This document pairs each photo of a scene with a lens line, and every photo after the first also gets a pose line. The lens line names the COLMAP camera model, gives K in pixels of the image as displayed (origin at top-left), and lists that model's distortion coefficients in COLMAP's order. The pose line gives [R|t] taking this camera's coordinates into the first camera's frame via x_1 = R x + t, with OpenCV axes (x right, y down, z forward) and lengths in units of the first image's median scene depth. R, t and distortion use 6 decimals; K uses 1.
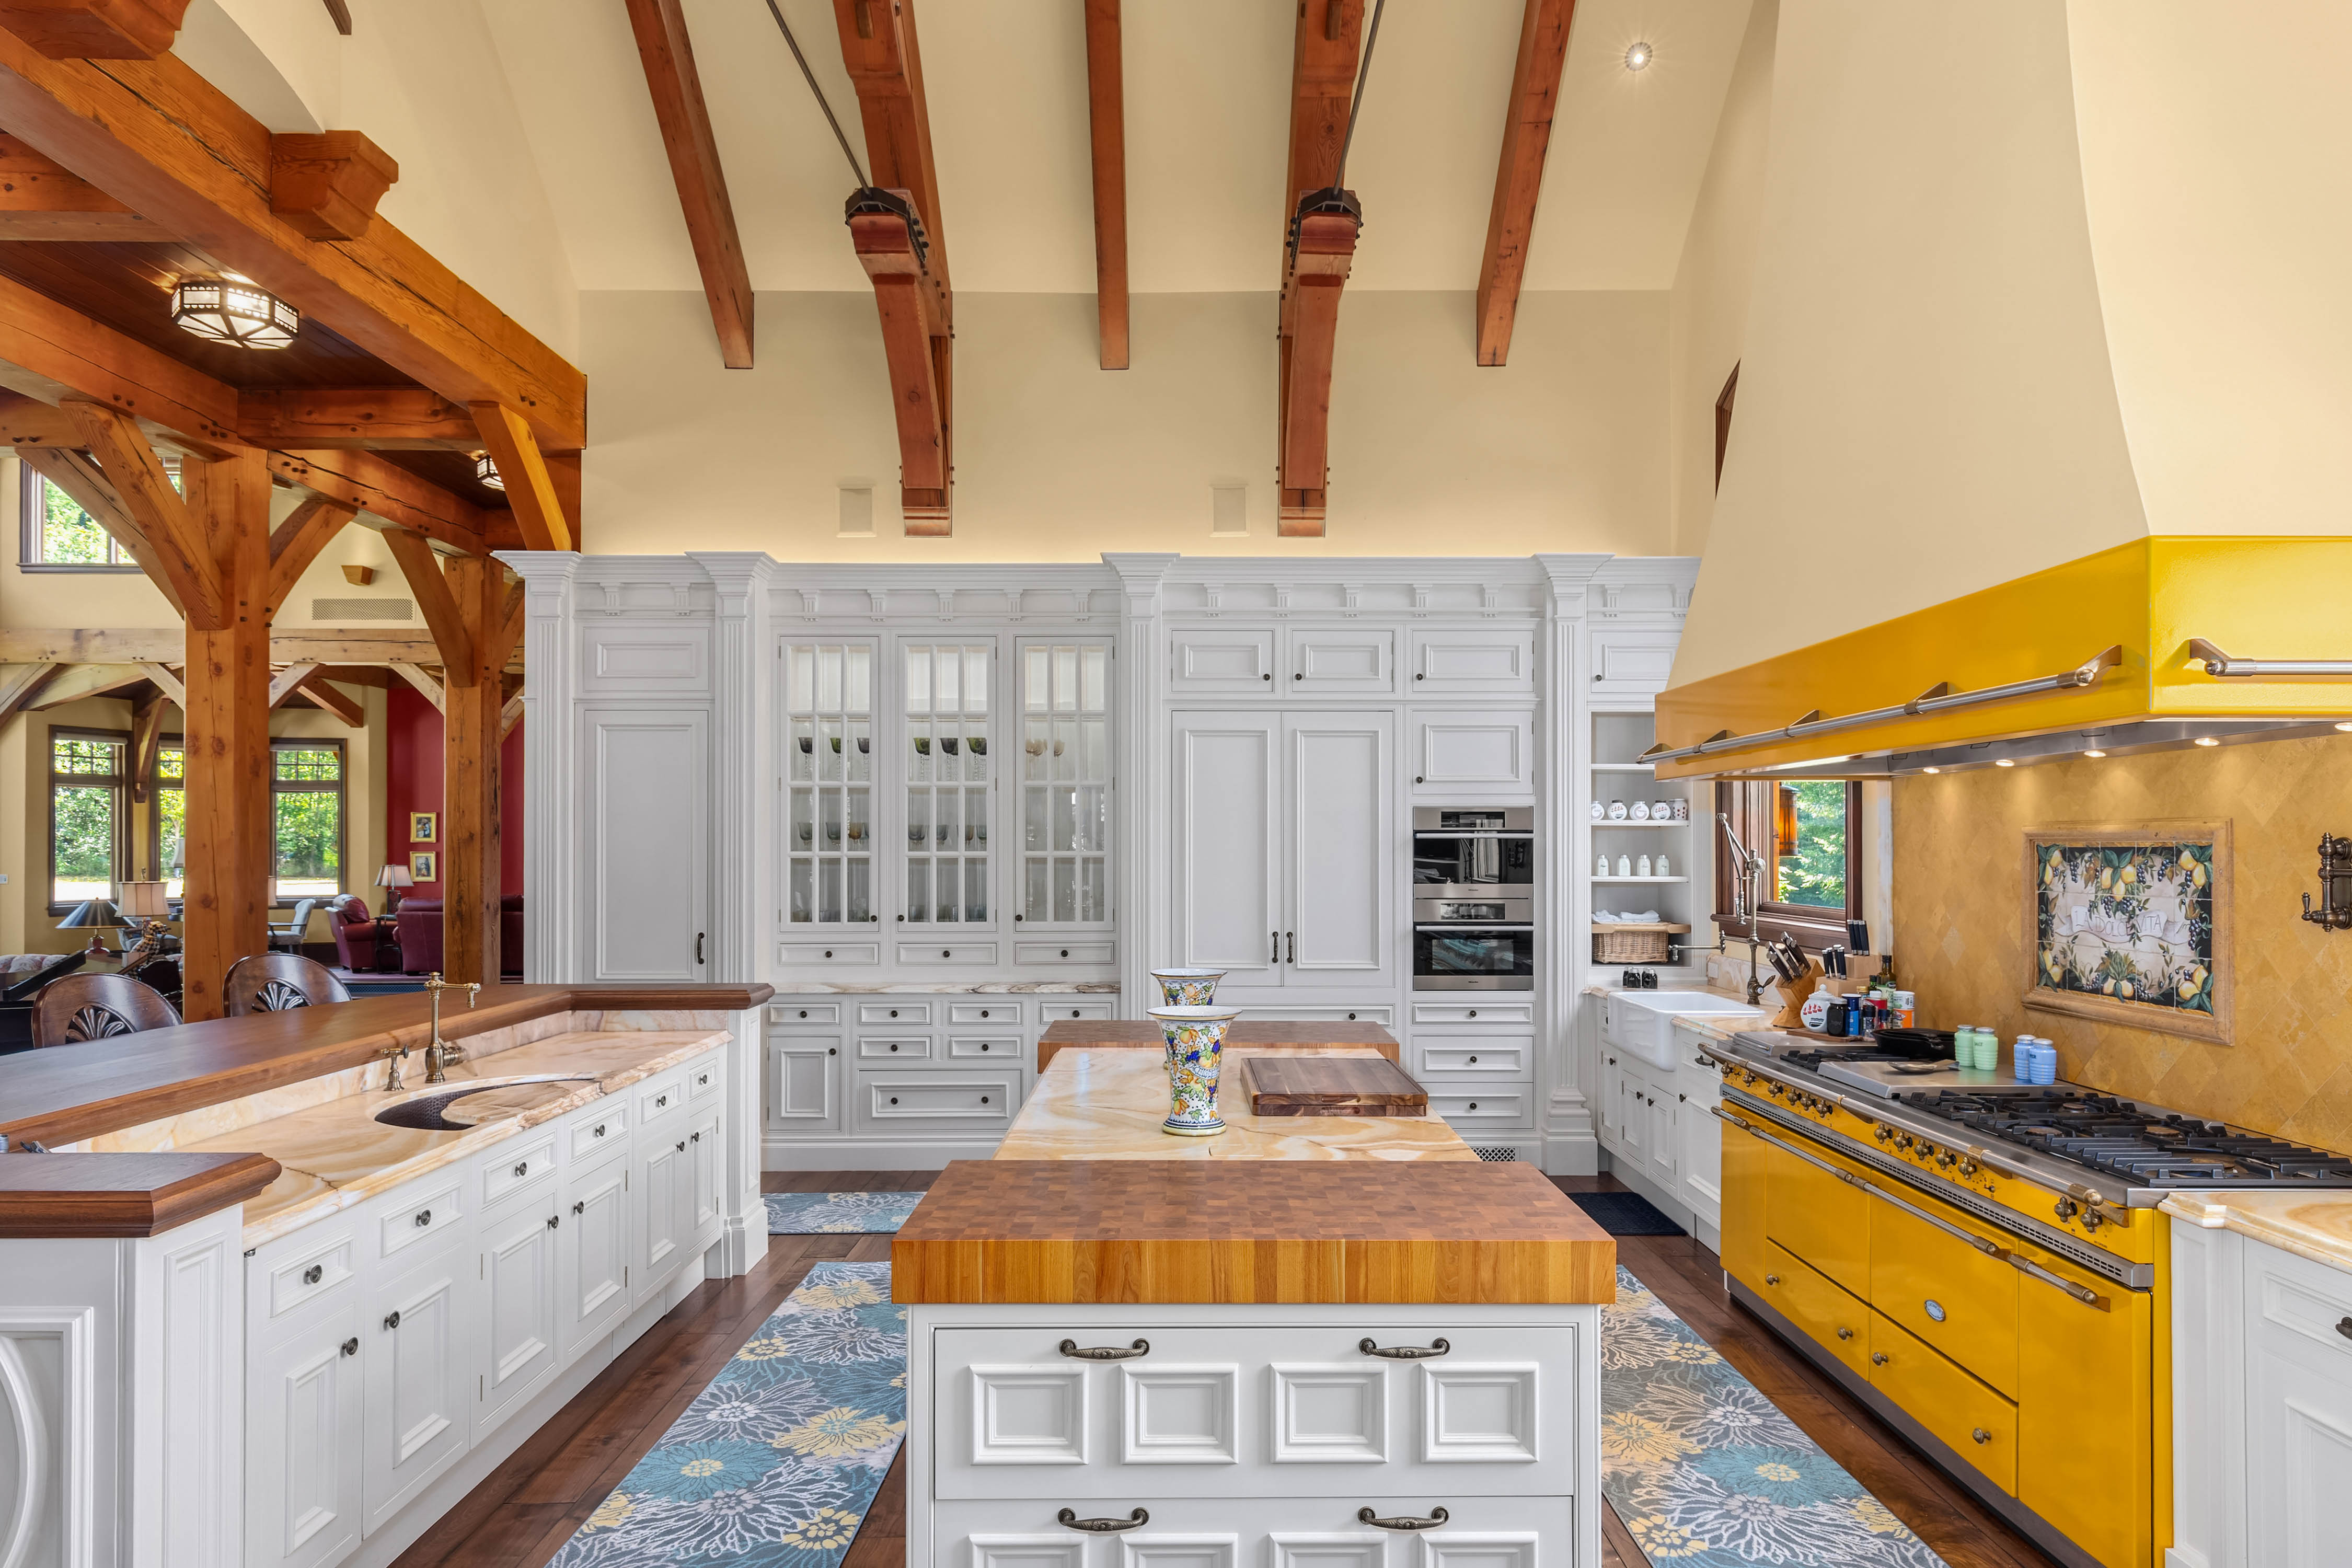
lens RADIAL K [[1396.6, 0, 1187.0], [0, 1396.6, 838.5], [0, 0, 1]] dist [-0.003223, 0.000192]
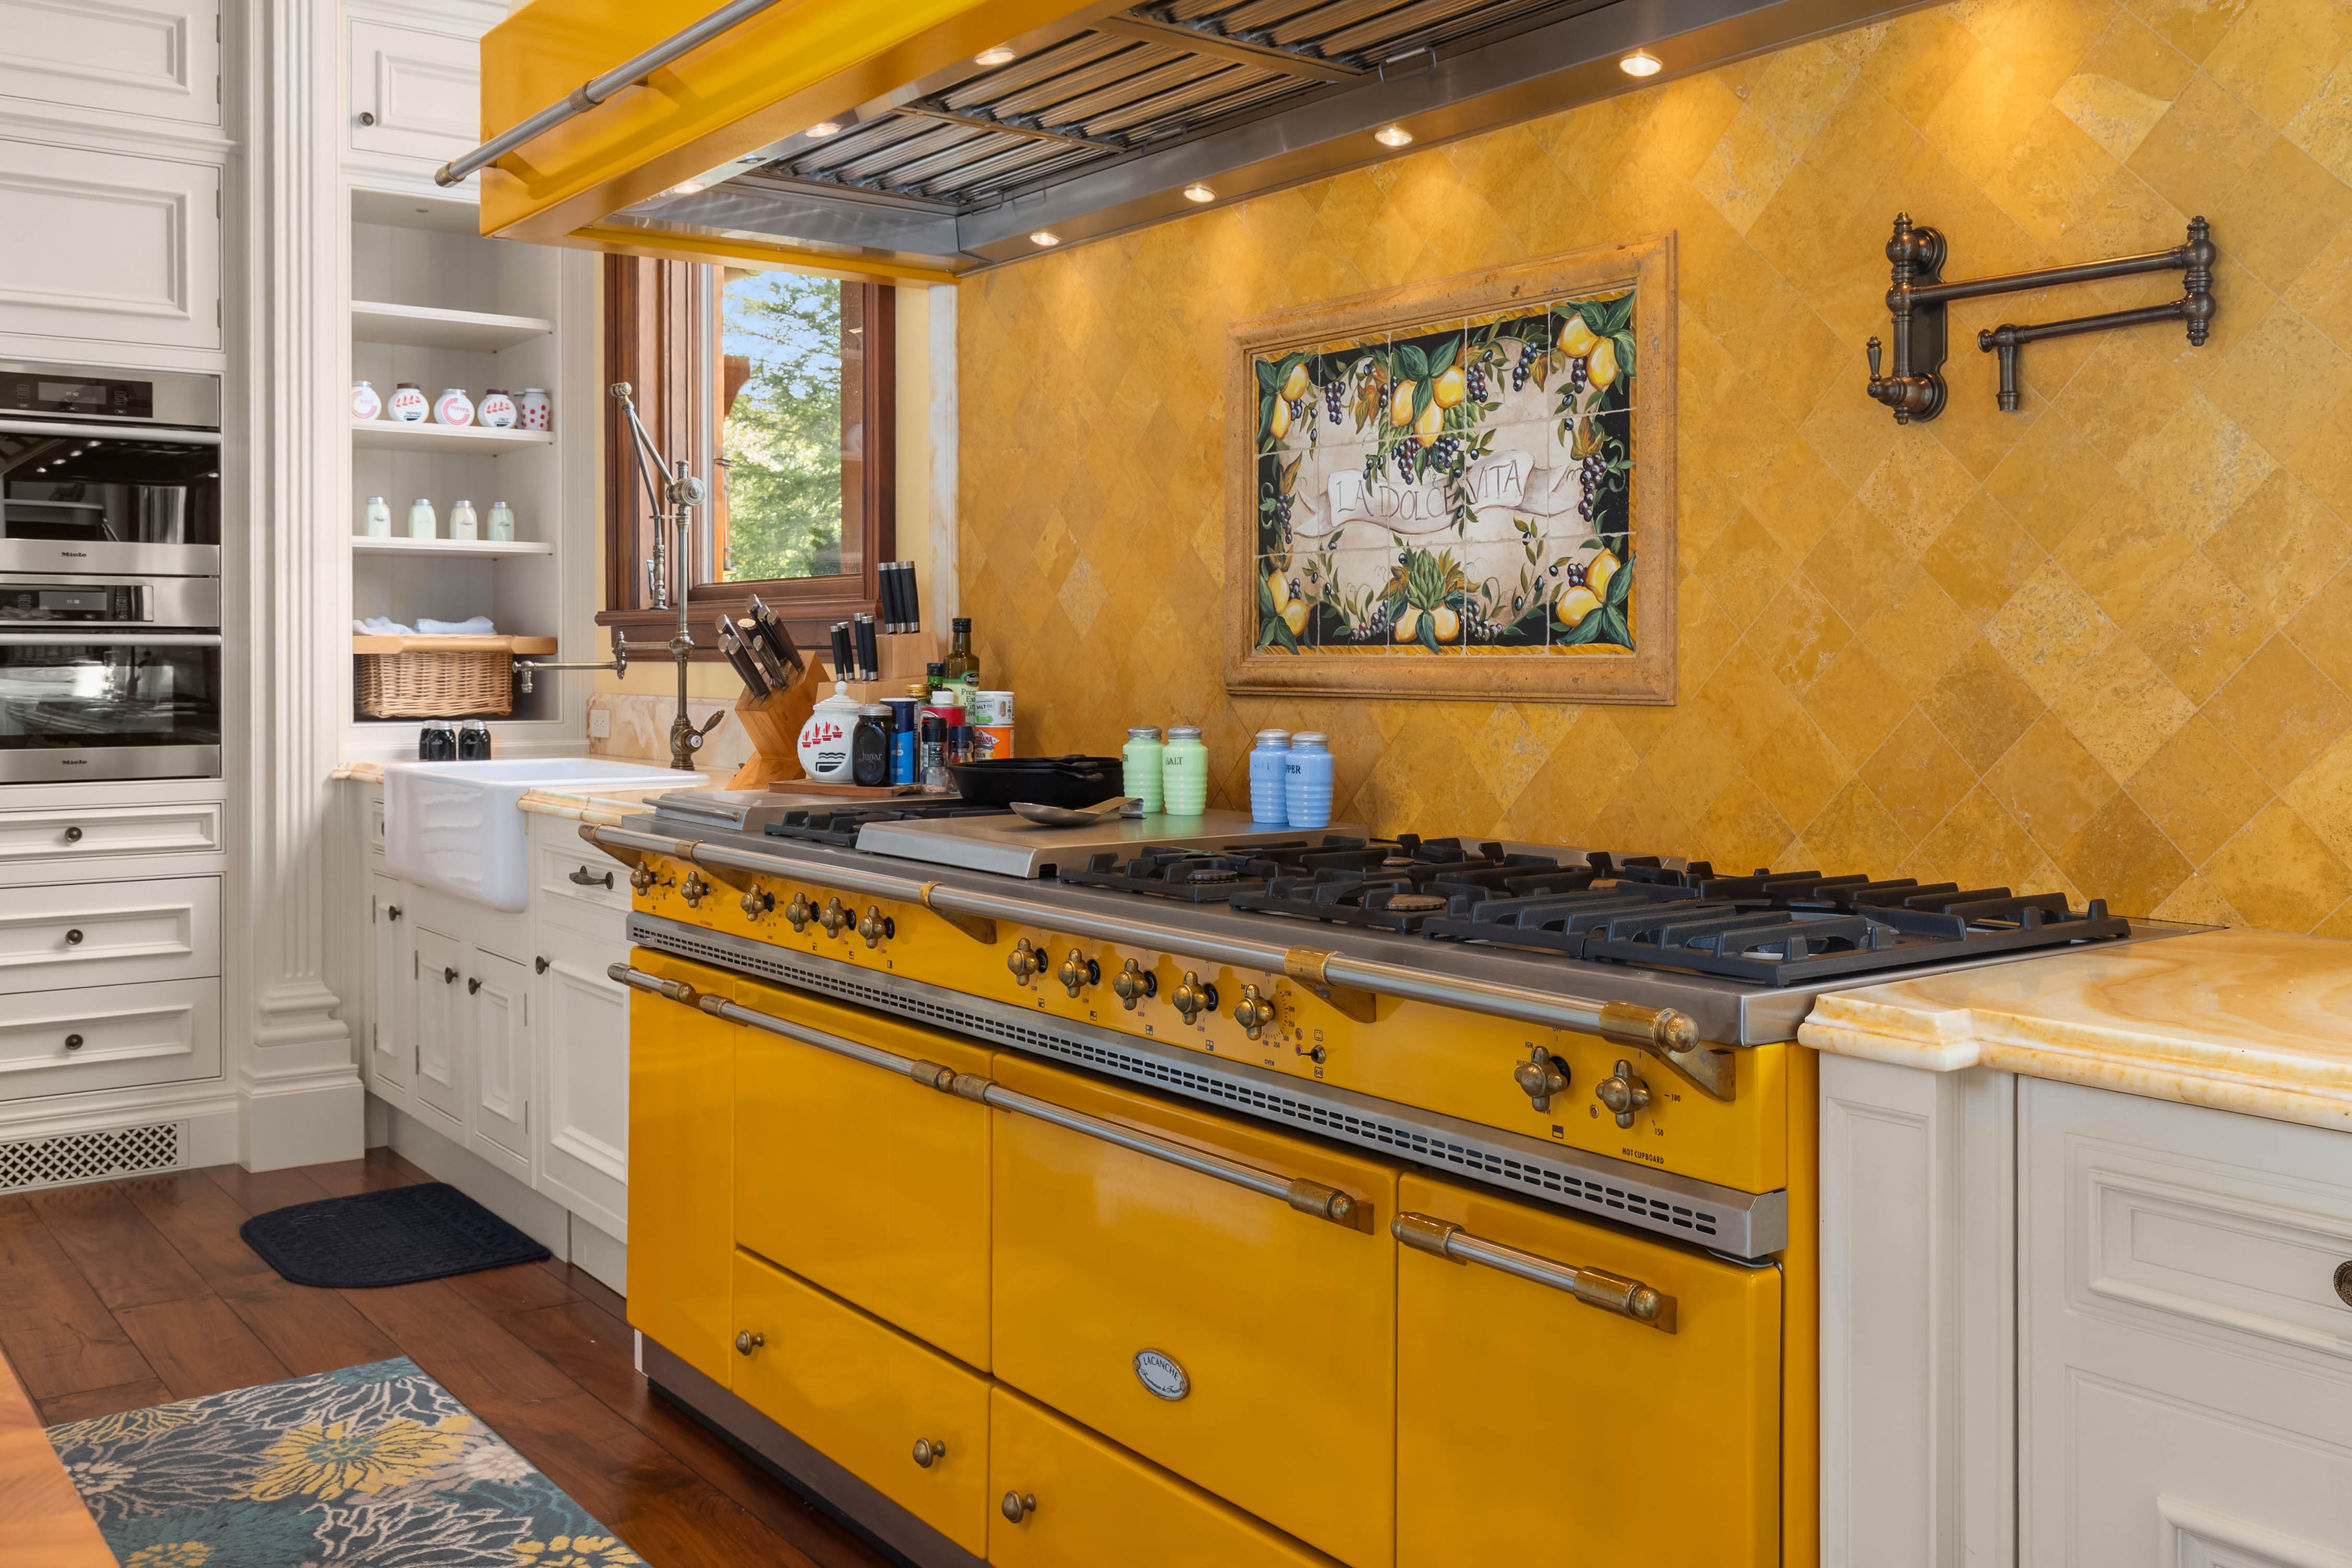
lens RADIAL K [[2089.2, 0, 1177.6], [0, 2089.2, 668.3], [0, 0, 1]] dist [0.006860, -0.004616]
pose [[0.802606, -0.003506, 0.596499, 0.144721], [-0.004512, 0.999918, 0.011948, 0.102237], [-0.596493, -0.012281, 0.802525, 0.416831]]
